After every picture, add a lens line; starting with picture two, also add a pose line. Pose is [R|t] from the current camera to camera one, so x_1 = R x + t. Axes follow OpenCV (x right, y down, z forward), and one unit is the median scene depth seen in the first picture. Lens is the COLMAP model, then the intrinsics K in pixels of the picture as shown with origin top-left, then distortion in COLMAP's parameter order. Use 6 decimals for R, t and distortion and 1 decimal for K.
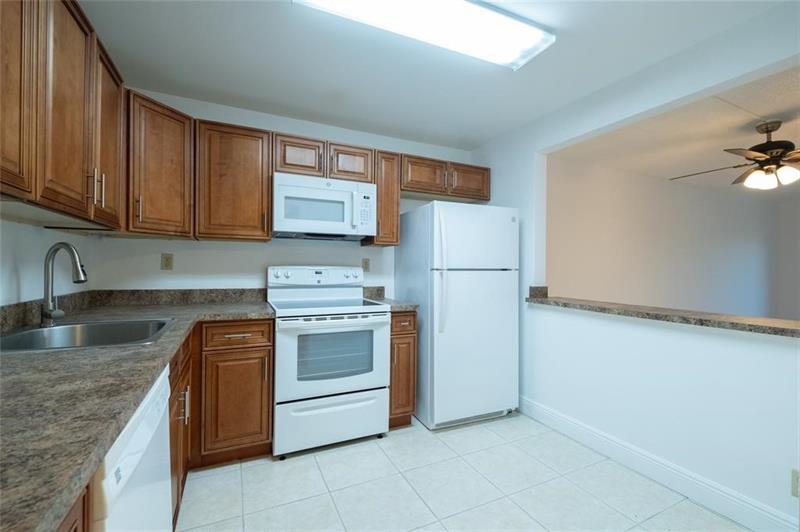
lens RADIAL K [[345.4, 0, 398.2], [0, 345.4, 267.3], [0, 0, 1]] dist [0.004362, -0.005351]
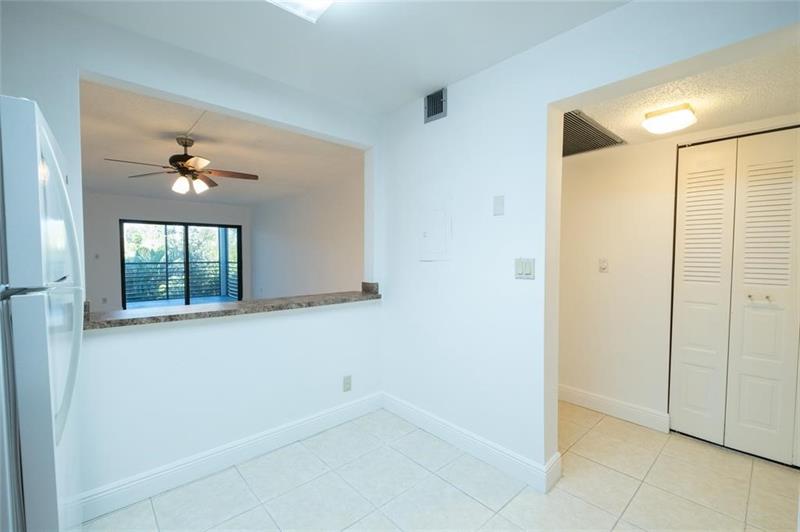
lens RADIAL K [[345.4, 0, 398.2], [0, 345.4, 267.3], [0, 0, 1]] dist [0.004362, -0.005351]
pose [[-0.288687, -0.045447, 0.956344, -0.357294], [-0.005519, 0.998935, 0.045805, -0.034826], [-0.957407, 0.007946, -0.288631, 0.742171]]
